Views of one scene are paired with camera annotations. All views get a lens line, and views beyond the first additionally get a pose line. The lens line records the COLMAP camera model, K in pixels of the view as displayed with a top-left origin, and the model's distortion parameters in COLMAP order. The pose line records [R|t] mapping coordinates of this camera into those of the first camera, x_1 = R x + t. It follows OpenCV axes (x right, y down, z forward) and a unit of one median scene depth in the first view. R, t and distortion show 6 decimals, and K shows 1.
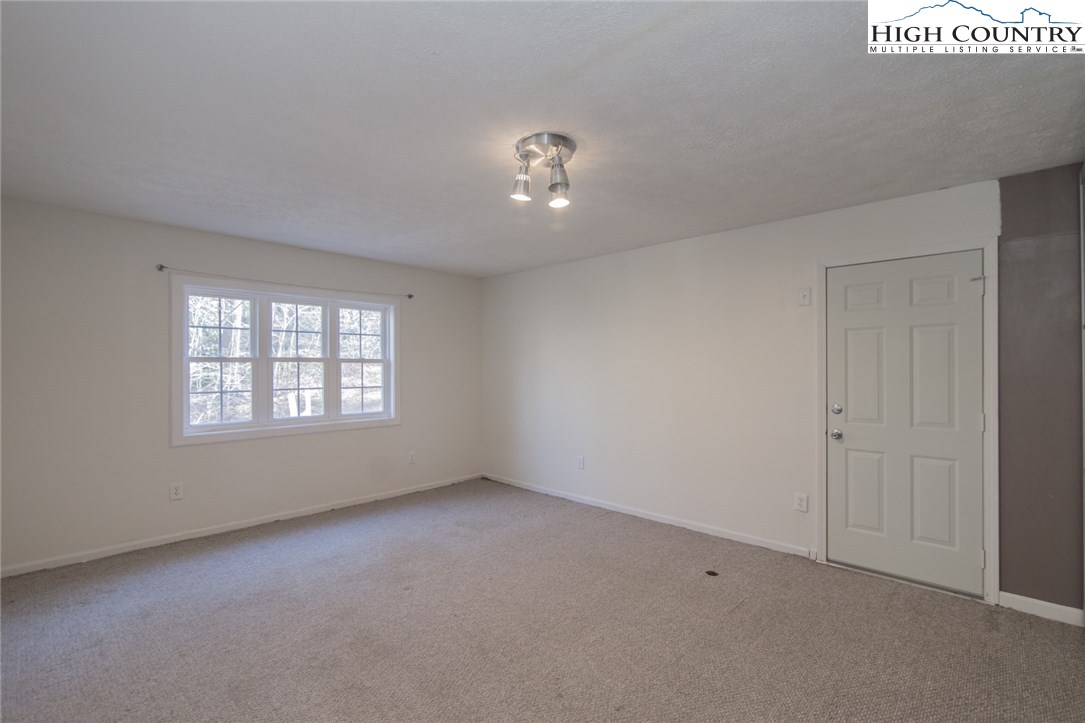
lens RADIAL K [[488.5, 0, 544.7], [0, 488.5, 363.5], [0, 0, 1]] dist [0.003241, 0.000026]
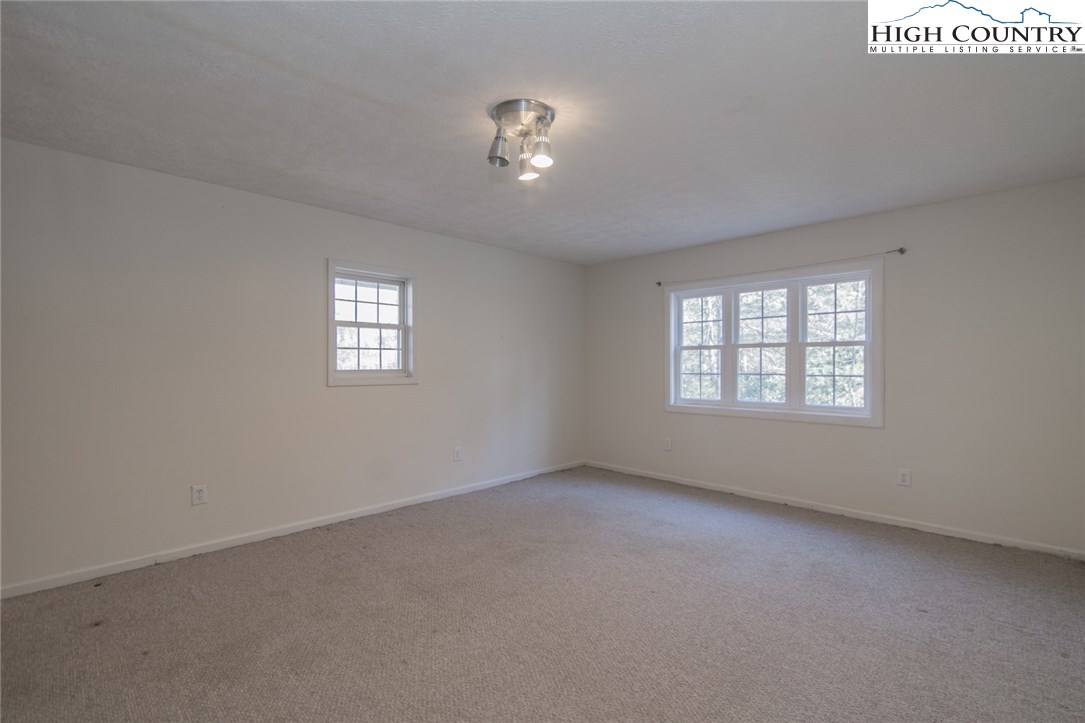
lens RADIAL K [[488.5, 0, 543.4], [0, 488.5, 364.1], [0, 0, 1]] dist [0.003241, 0.000026]
pose [[-0.019020, 0.007859, -0.999788, 0.527839], [0.012182, 0.999897, 0.007628, 0.018273], [0.999745, -0.012034, -0.019114, 0.575033]]
